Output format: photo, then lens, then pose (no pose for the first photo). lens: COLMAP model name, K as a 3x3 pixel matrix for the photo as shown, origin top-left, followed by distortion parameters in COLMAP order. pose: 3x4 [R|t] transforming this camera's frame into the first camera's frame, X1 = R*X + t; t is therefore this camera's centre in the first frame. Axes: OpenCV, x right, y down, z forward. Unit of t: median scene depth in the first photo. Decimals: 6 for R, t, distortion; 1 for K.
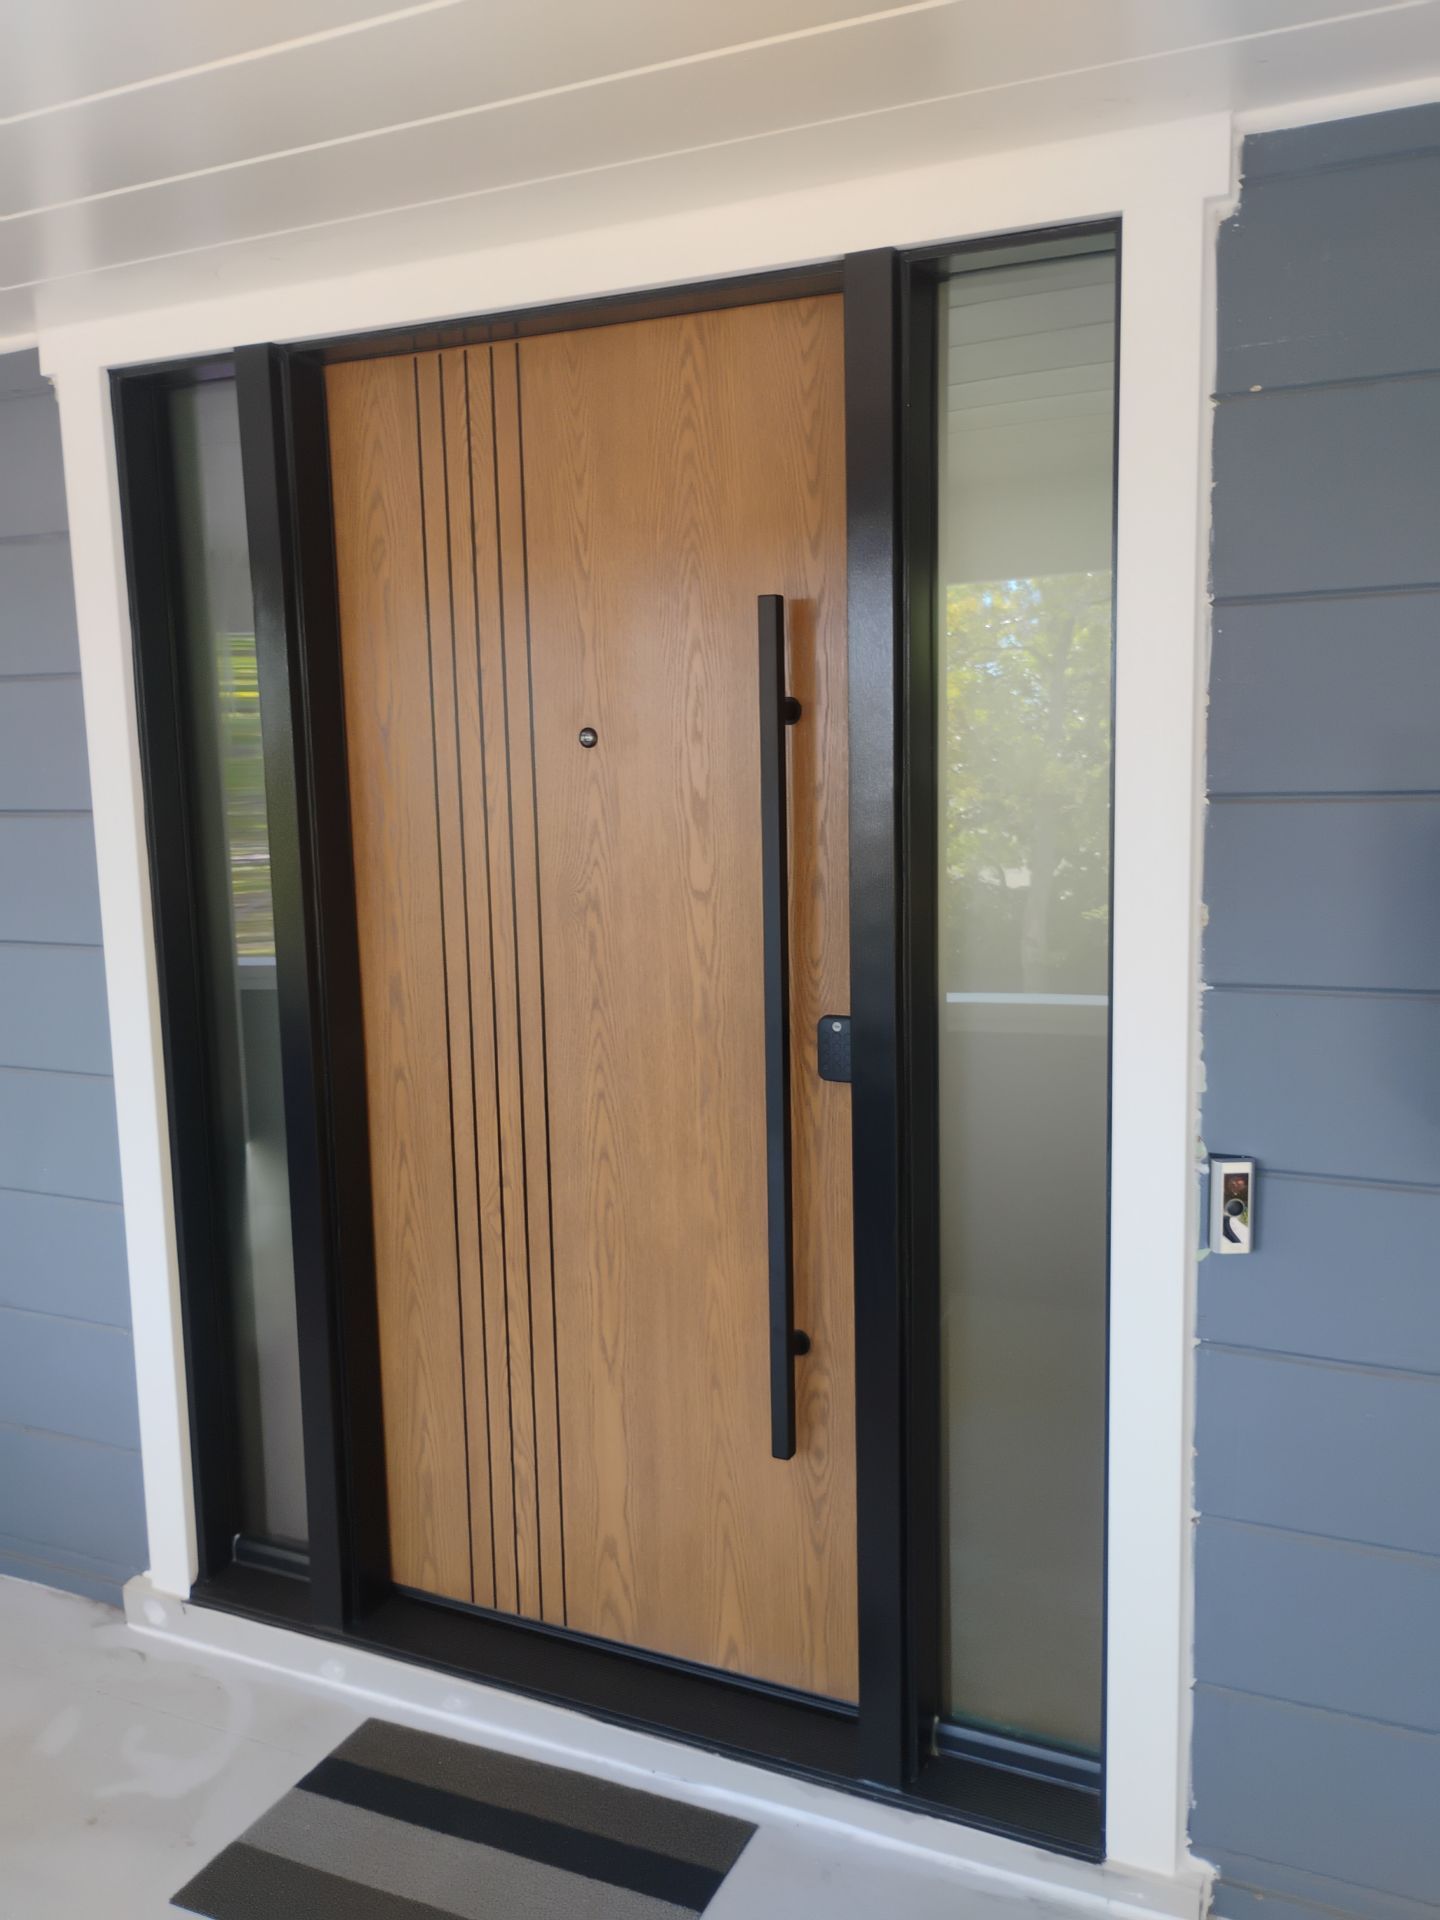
lens RADIAL K [[1591.6, 0, 719.8], [0, 1591.6, 957.5], [0, 0, 1]] dist [0.014296, -0.007212]
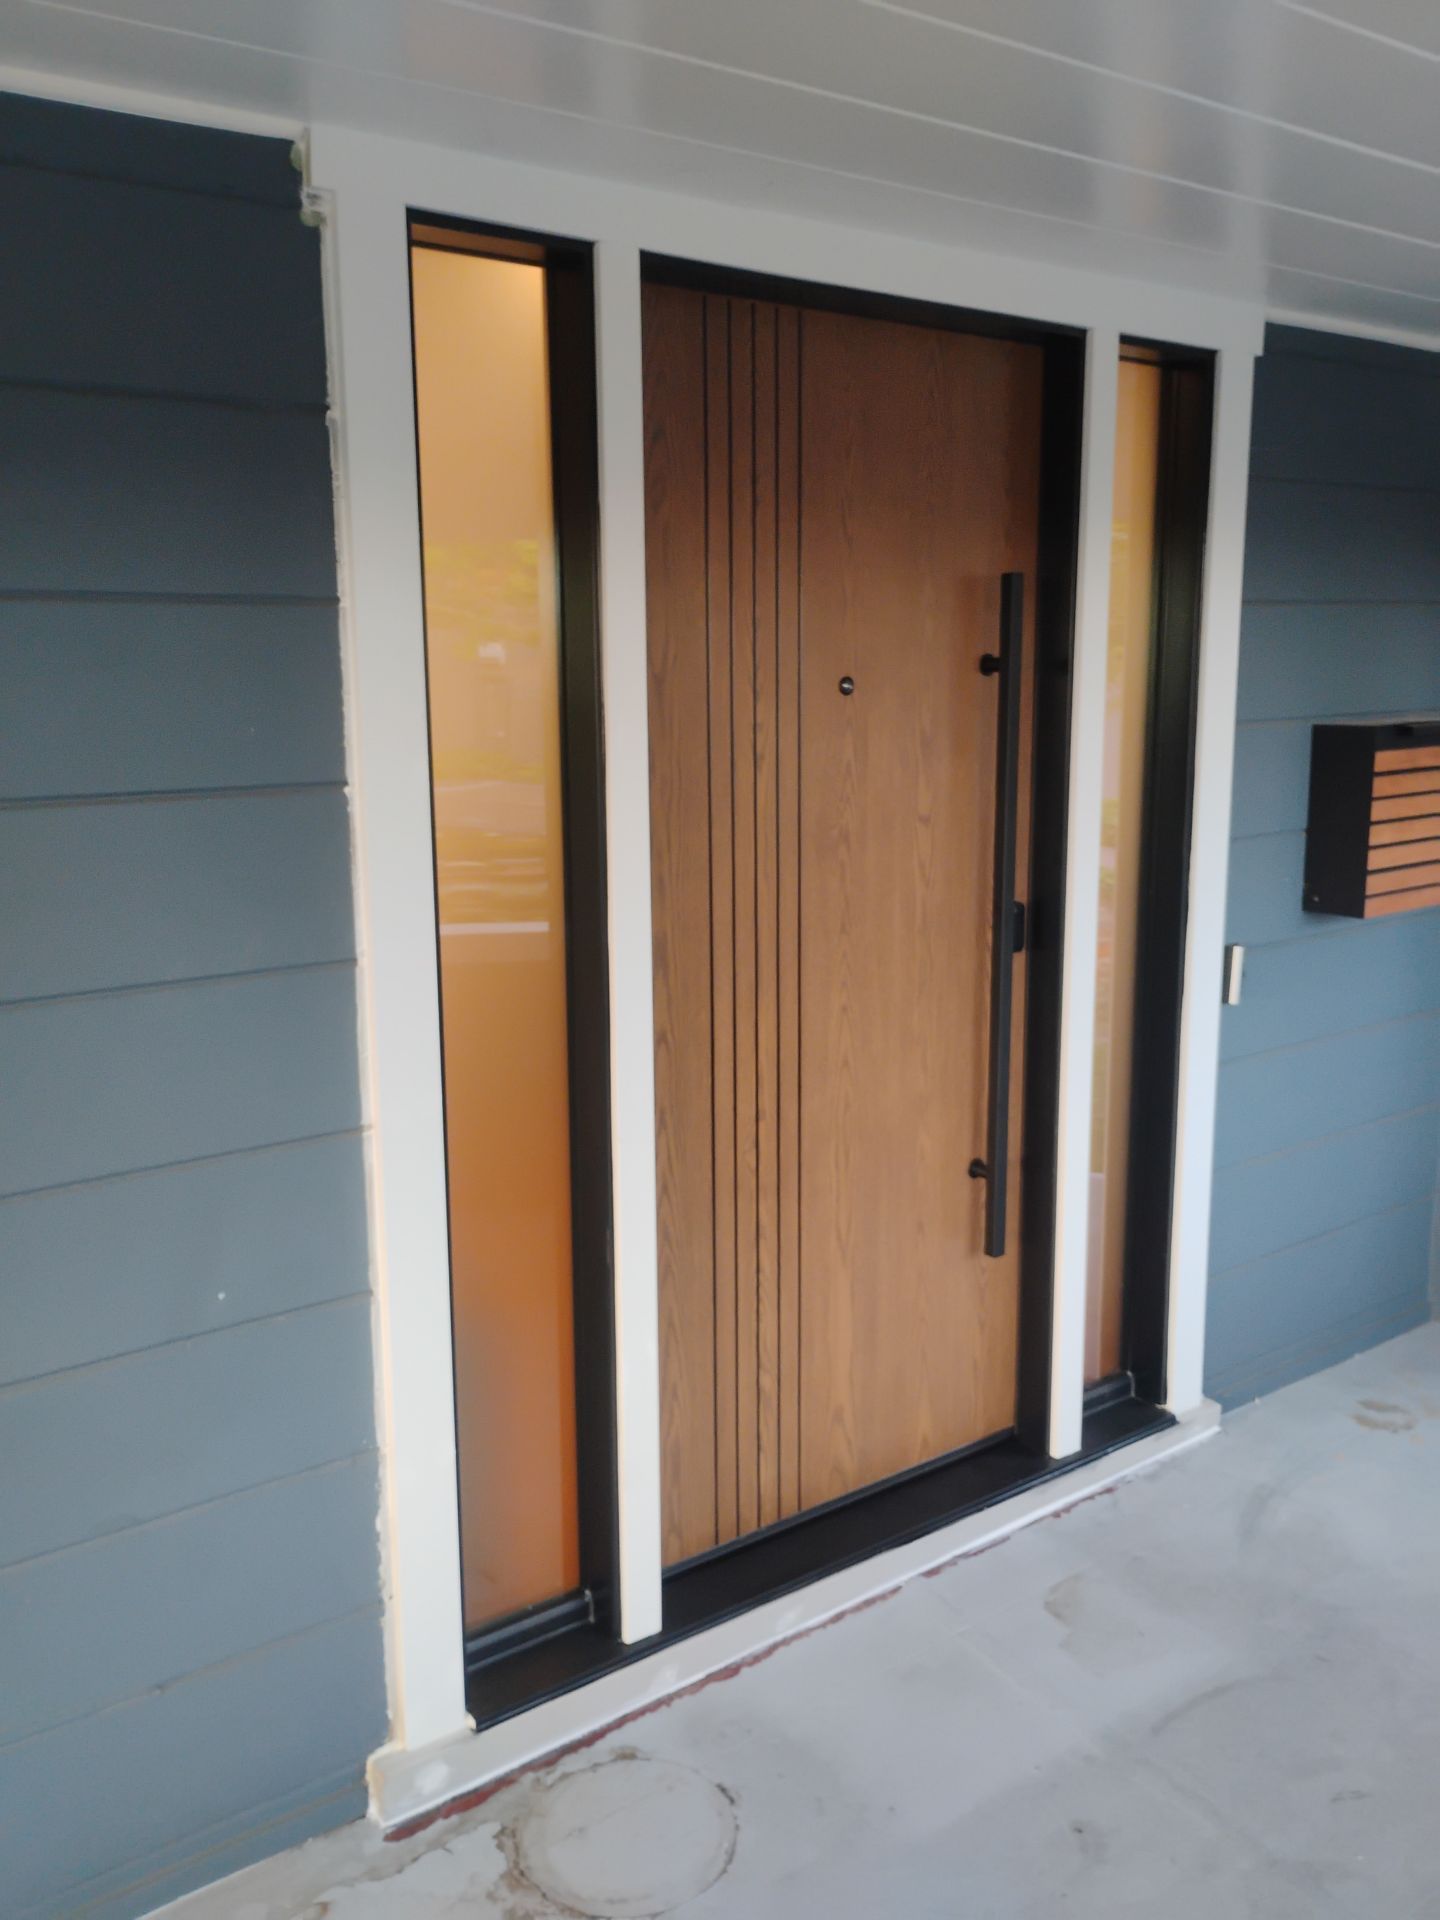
lens RADIAL K [[1581.7, 0, 720.0], [0, 1581.7, 960.0], [0, 0, 1]] dist [0.010576, -0.002983]
pose [[0.475153, -0.145302, 0.867823, -1.073581], [0.125028, 0.987413, 0.096869, -0.065738], [-0.870975, 0.062475, 0.487339, 0.536054]]
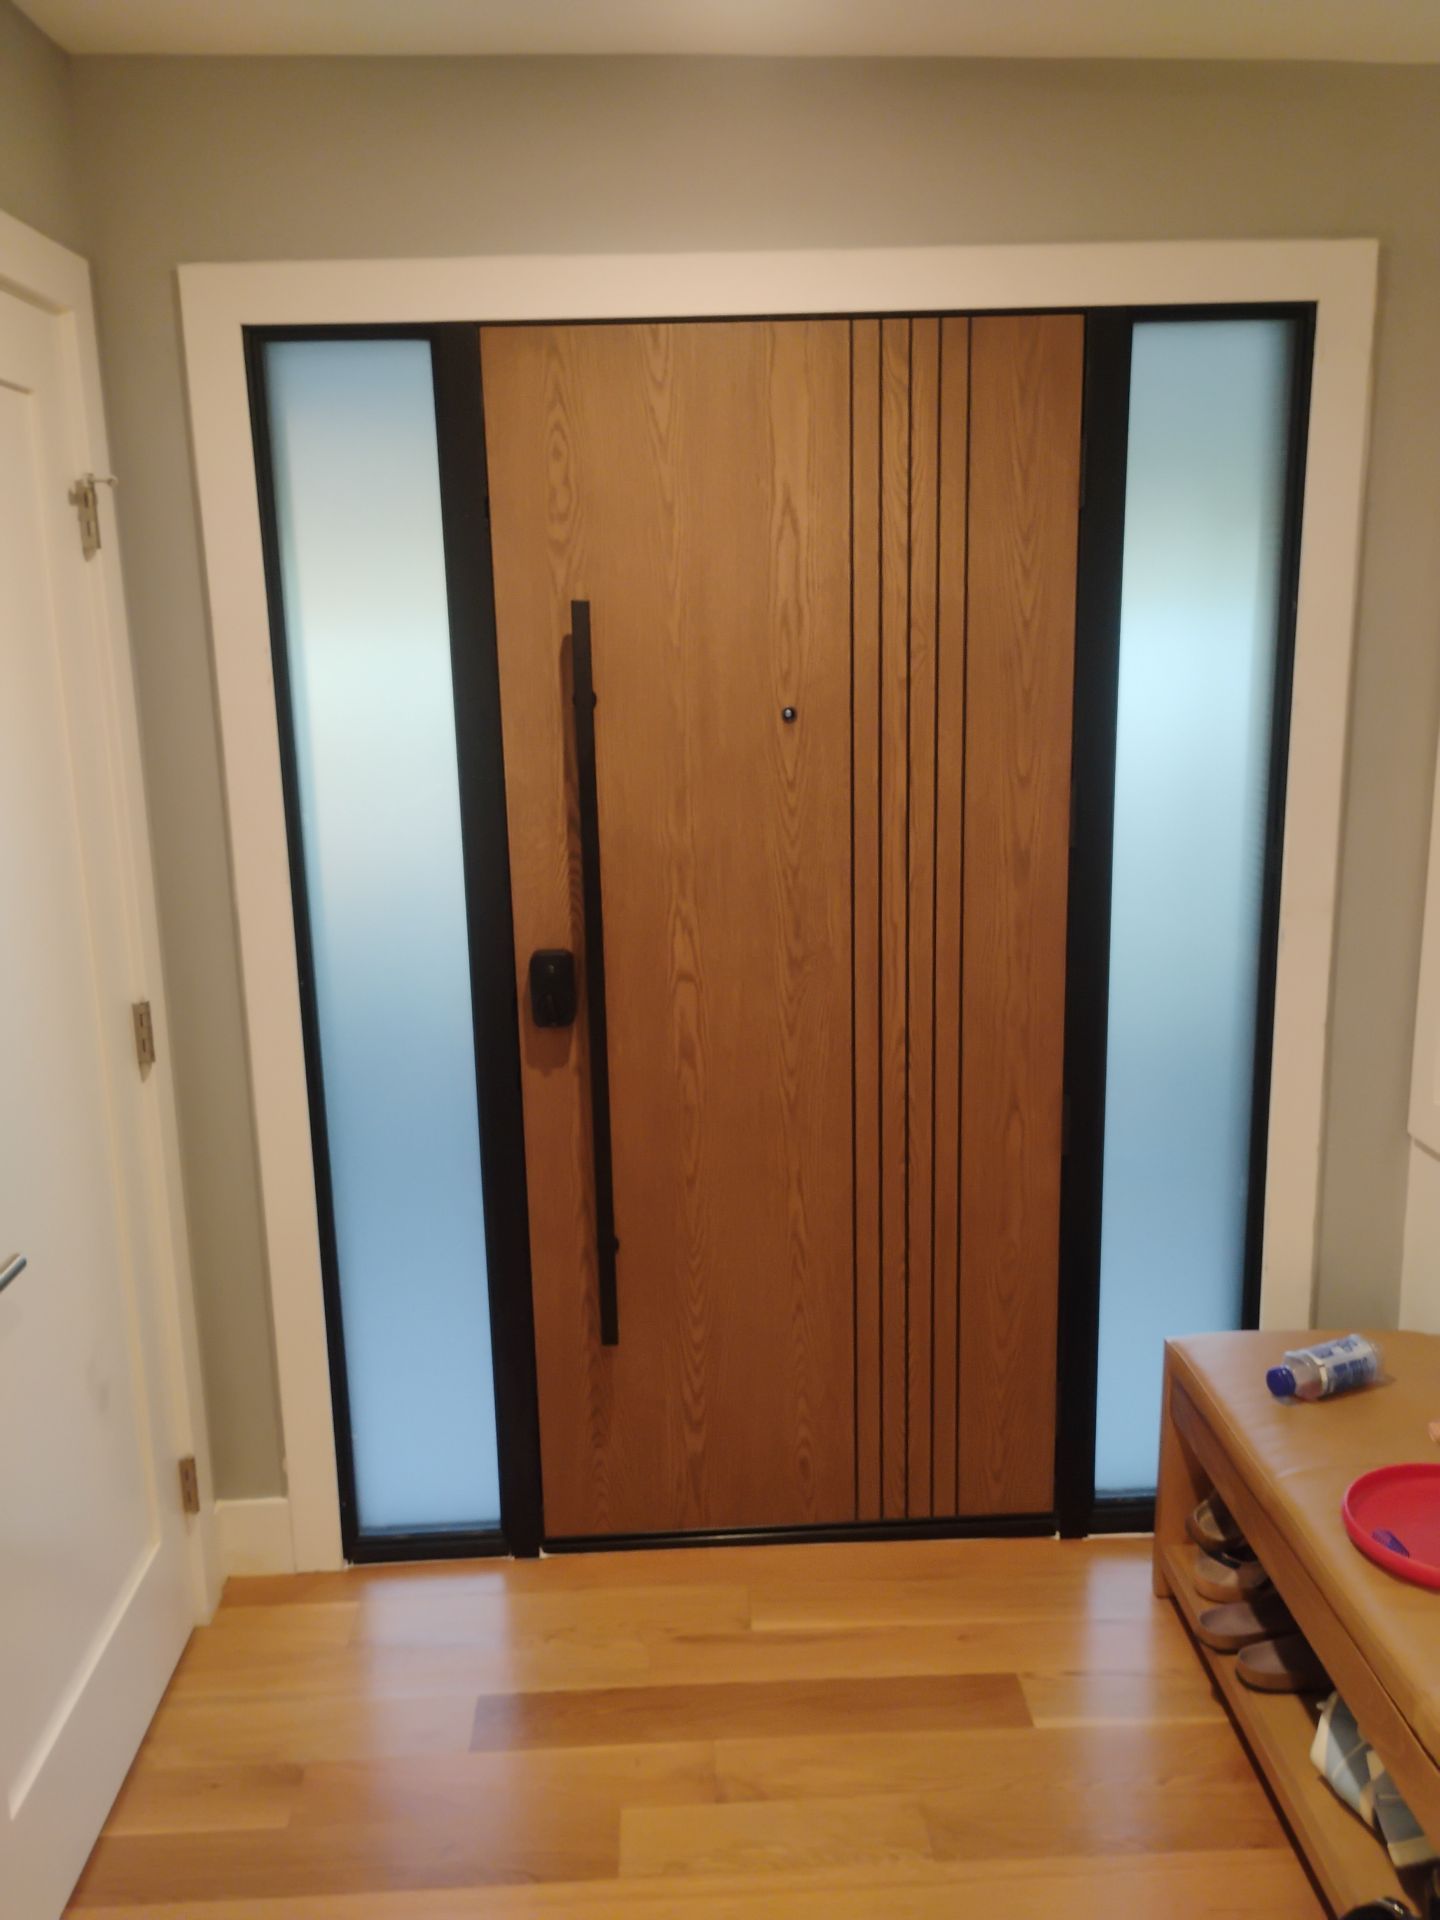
lens RADIAL K [[1591.6, 0, 719.8], [0, 1591.6, 957.5], [0, 0, 1]] dist [0.014296, -0.007212]
pose [[-0.919437, -0.090280, 0.382733, -0.444600], [-0.059938, -0.929743, -0.363299, 0.366373], [0.388642, -0.356971, 0.849429, 0.049106]]
